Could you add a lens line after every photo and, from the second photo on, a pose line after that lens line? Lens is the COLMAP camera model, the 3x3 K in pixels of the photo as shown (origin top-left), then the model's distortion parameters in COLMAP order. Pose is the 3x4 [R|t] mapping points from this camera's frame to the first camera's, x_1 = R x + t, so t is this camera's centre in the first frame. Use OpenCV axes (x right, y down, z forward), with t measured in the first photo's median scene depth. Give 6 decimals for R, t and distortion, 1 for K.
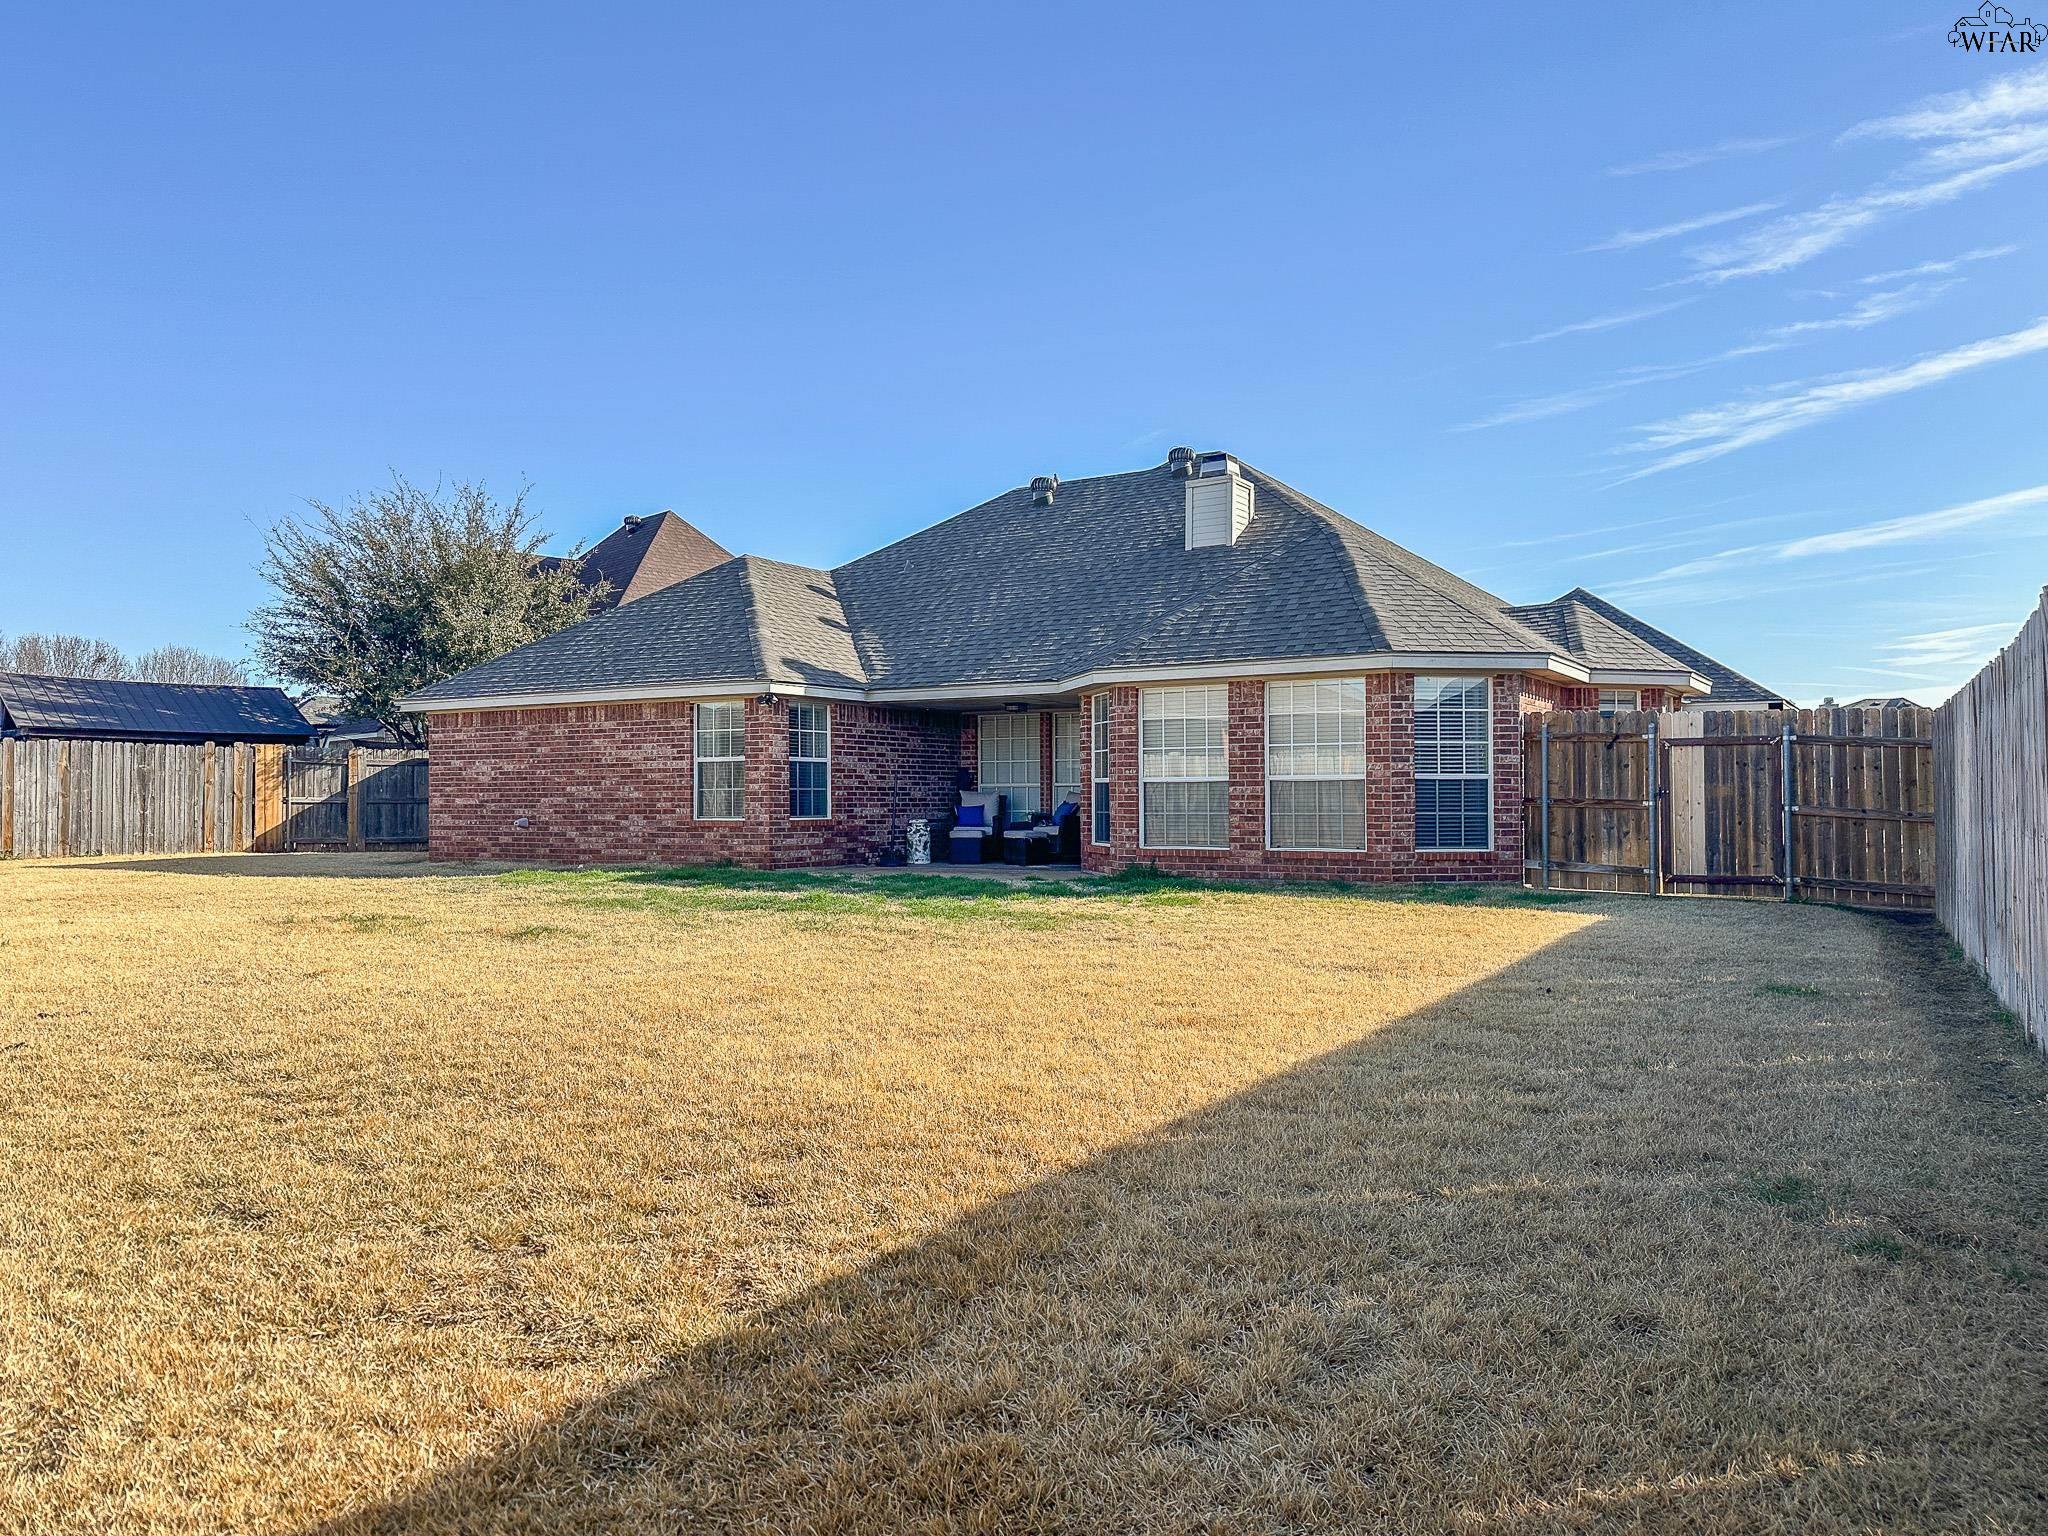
lens RADIAL K [[1378.9, 0, 1024.0], [0, 1378.9, 768.0], [0, 0, 1]] dist [0.072912, -0.091980]
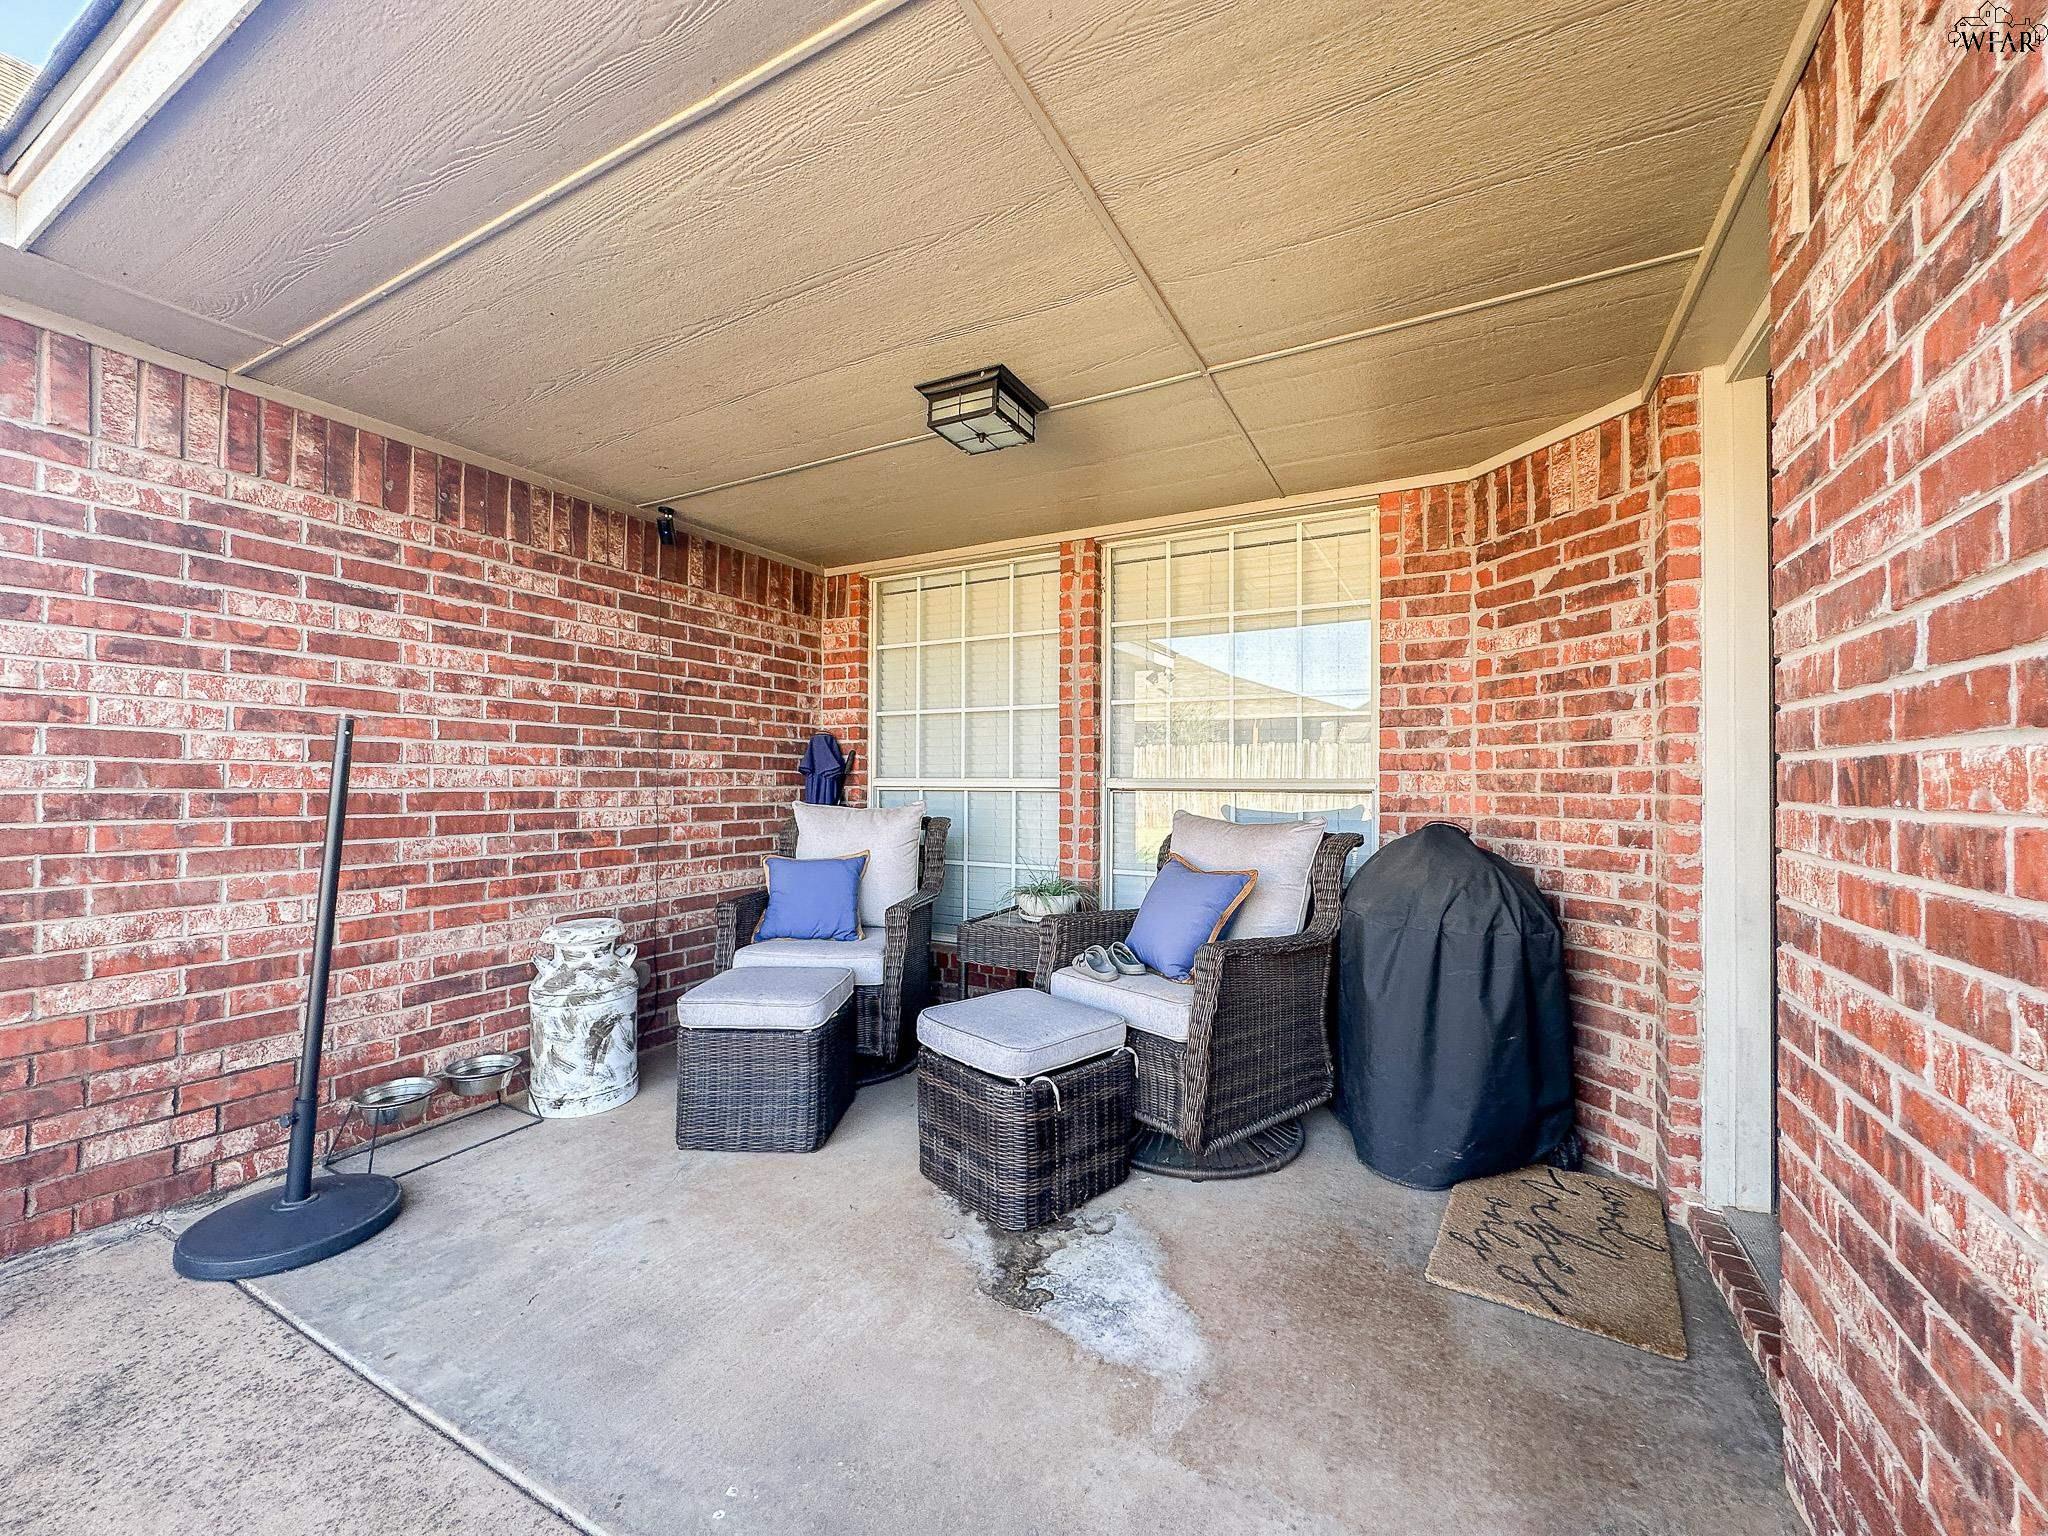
lens RADIAL K [[822.8, 0, 1024.0], [0, 822.8, 768.0], [0, 0, 1]] dist [0.000988, 0.000051]
pose [[0.998959, 0.006091, 0.045218, -0.004632], [-0.006364, 0.999962, 0.005907, 0.008305], [-0.045180, -0.006189, 0.998960, 0.893908]]
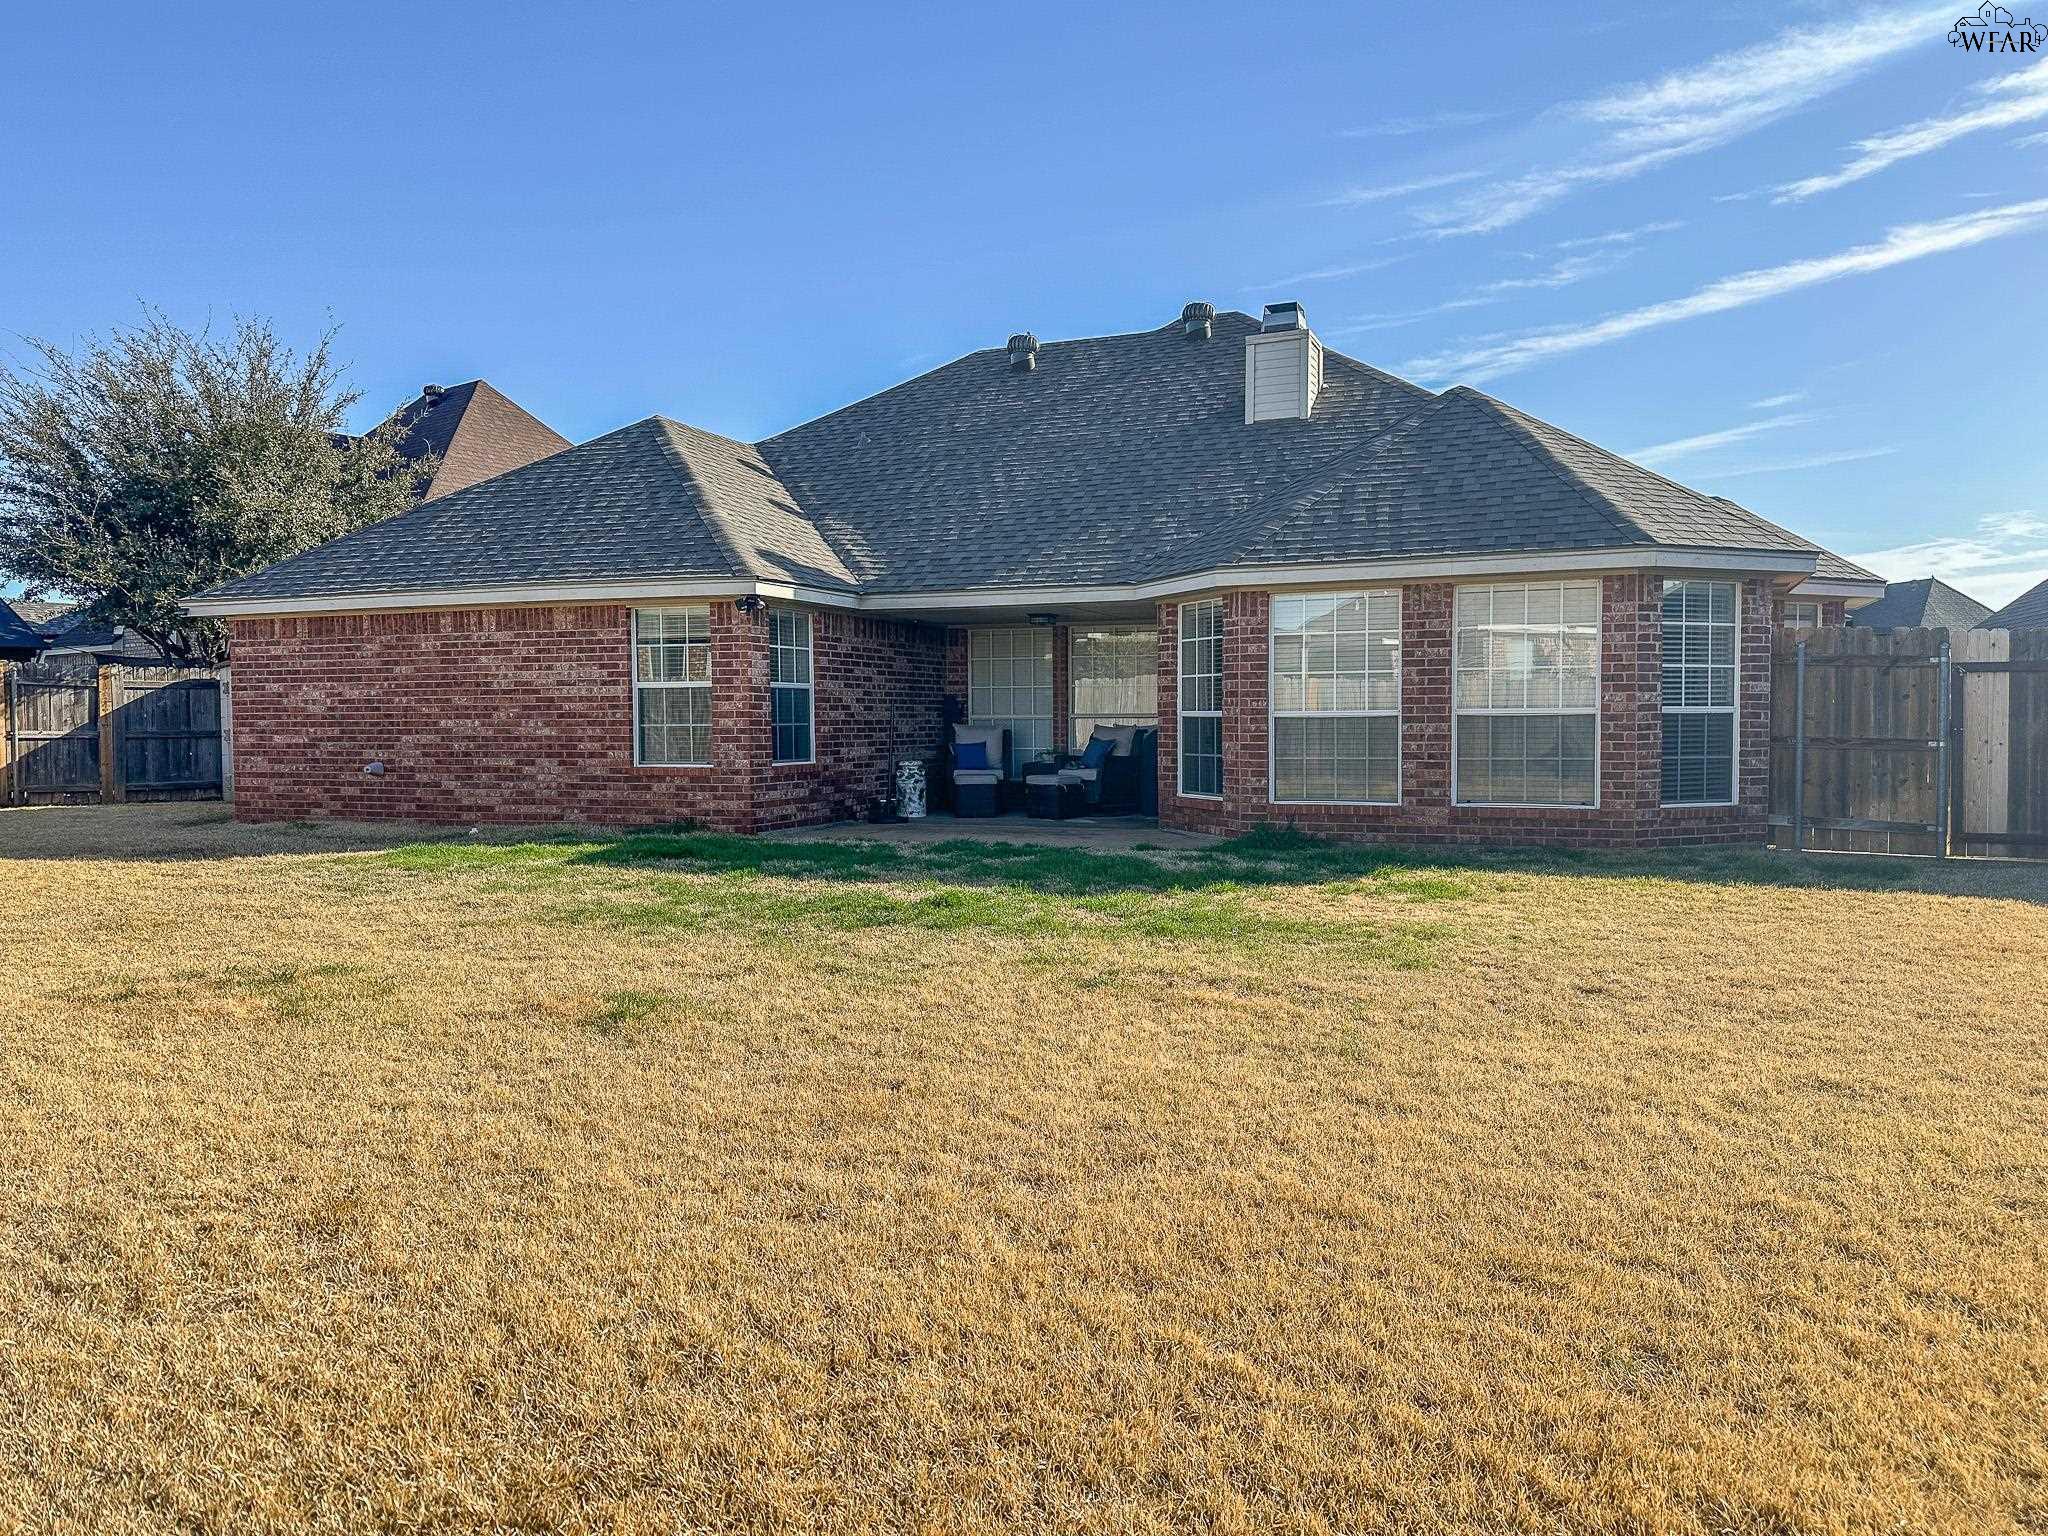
lens RADIAL K [[1378.9, 0, 1024.0], [0, 1378.9, 768.0], [0, 0, 1]] dist [0.072912, -0.091980]
pose [[0.987036, -0.007818, 0.160308, -0.146238], [-0.001527, 0.998310, 0.058088, -0.004881], [-0.160491, -0.057579, 0.985356, 0.225122]]
